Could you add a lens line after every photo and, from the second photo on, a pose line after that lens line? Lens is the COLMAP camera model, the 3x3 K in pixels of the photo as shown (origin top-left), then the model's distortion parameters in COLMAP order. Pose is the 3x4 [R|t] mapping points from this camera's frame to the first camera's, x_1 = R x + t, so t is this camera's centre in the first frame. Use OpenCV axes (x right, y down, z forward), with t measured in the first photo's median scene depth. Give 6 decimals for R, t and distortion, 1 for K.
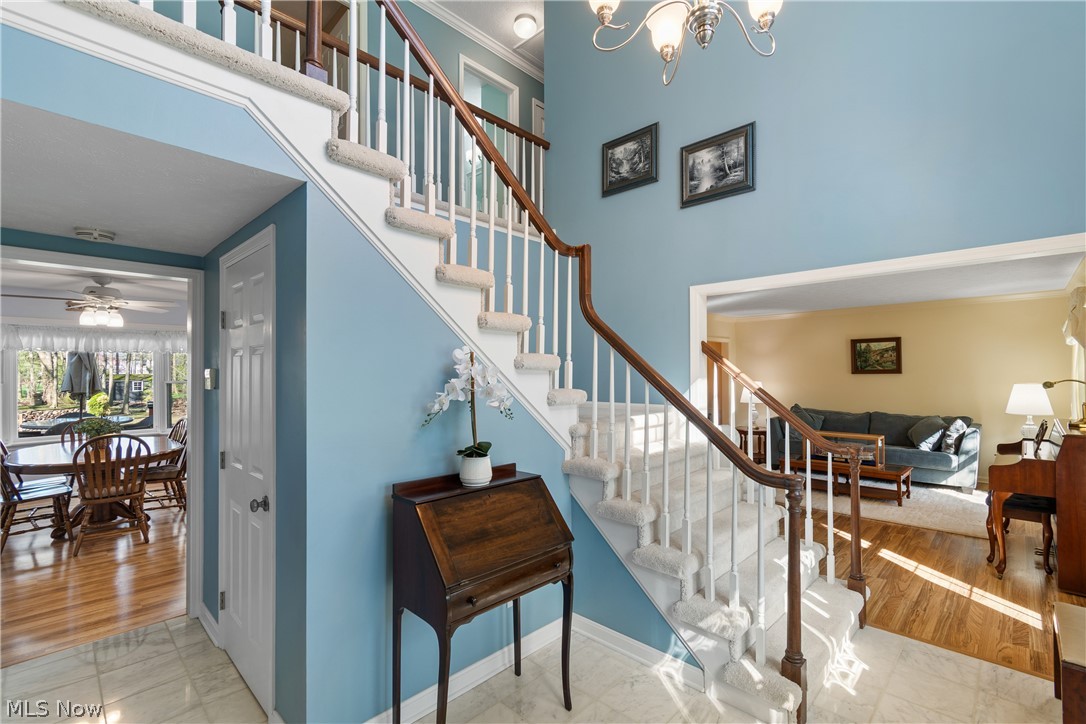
lens RADIAL K [[482.4, 0, 536.4], [0, 482.4, 369.4], [0, 0, 1]] dist [0.003804, -0.000727]
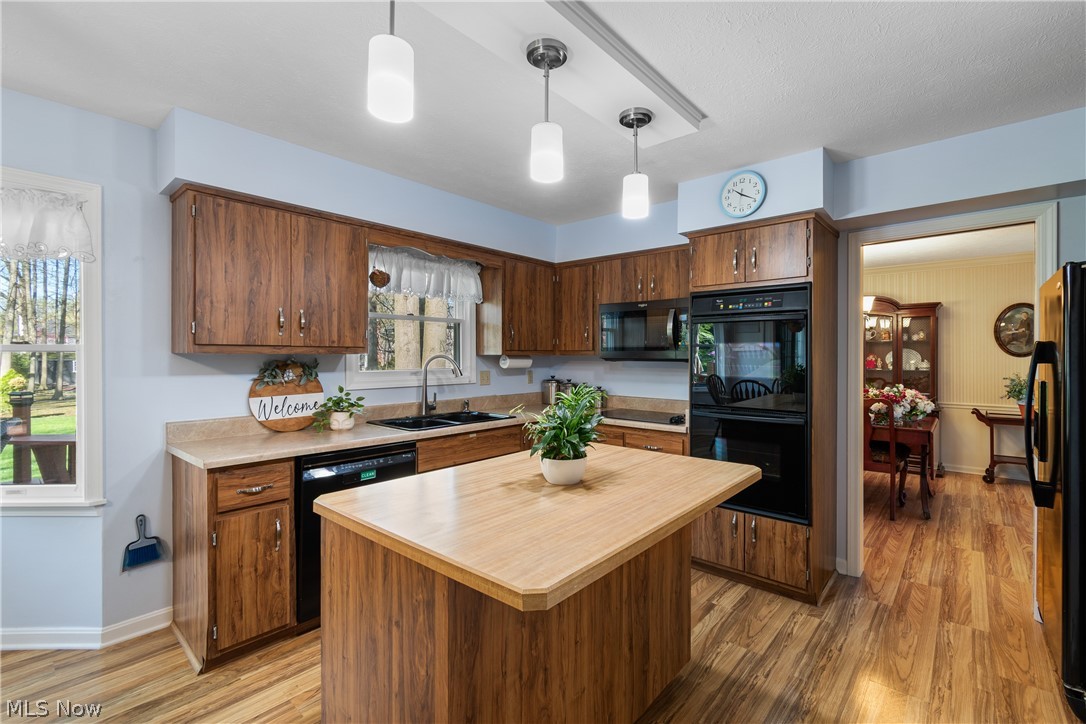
lens RADIAL K [[482.4, 0, 549.9], [0, 482.4, 356.0], [0, 0, 1]] dist [0.003804, -0.000727]
pose [[0.997447, 0.003753, 0.071314, -0.403087], [-0.004203, 0.999972, 0.006160, 0.031273], [-0.071289, -0.006444, 0.997435, 0.680402]]
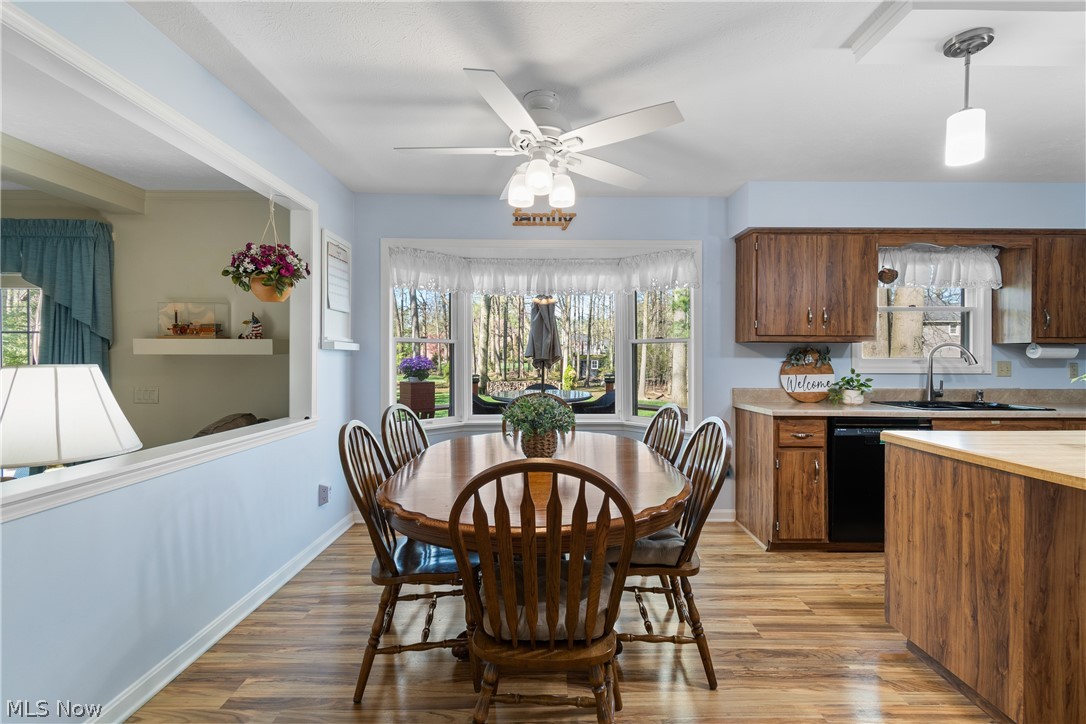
lens RADIAL K [[482.4, 0, 559.4], [0, 482.4, 359.7], [0, 0, 1]] dist [0.003804, -0.000727]
pose [[0.722970, 0.007397, -0.690840, -0.428124], [0.000048, 0.999942, 0.010757, 0.047486], [0.690879, -0.007810, 0.722928, 0.514470]]
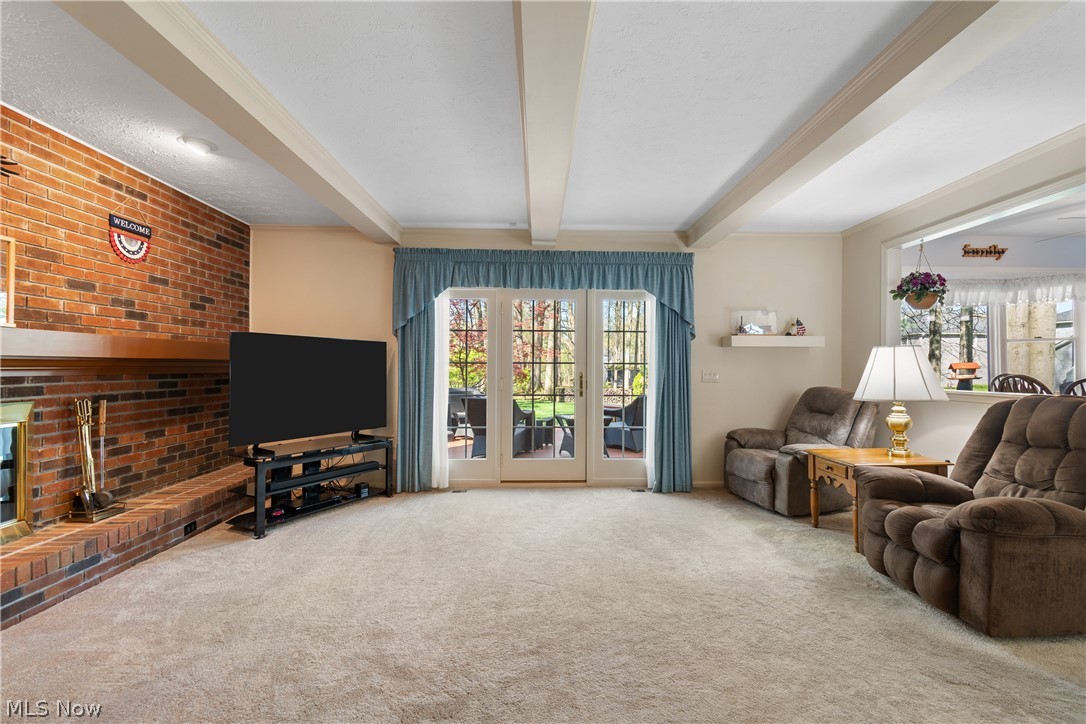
lens RADIAL K [[482.4, 0, 564.3], [0, 482.4, 366.6], [0, 0, 1]] dist [0.003804, -0.000727]
pose [[0.736460, -0.001069, -0.676480, -0.821876], [-0.000766, 0.999997, -0.002414, 0.082504], [0.676480, 0.002296, 0.736457, -0.181977]]
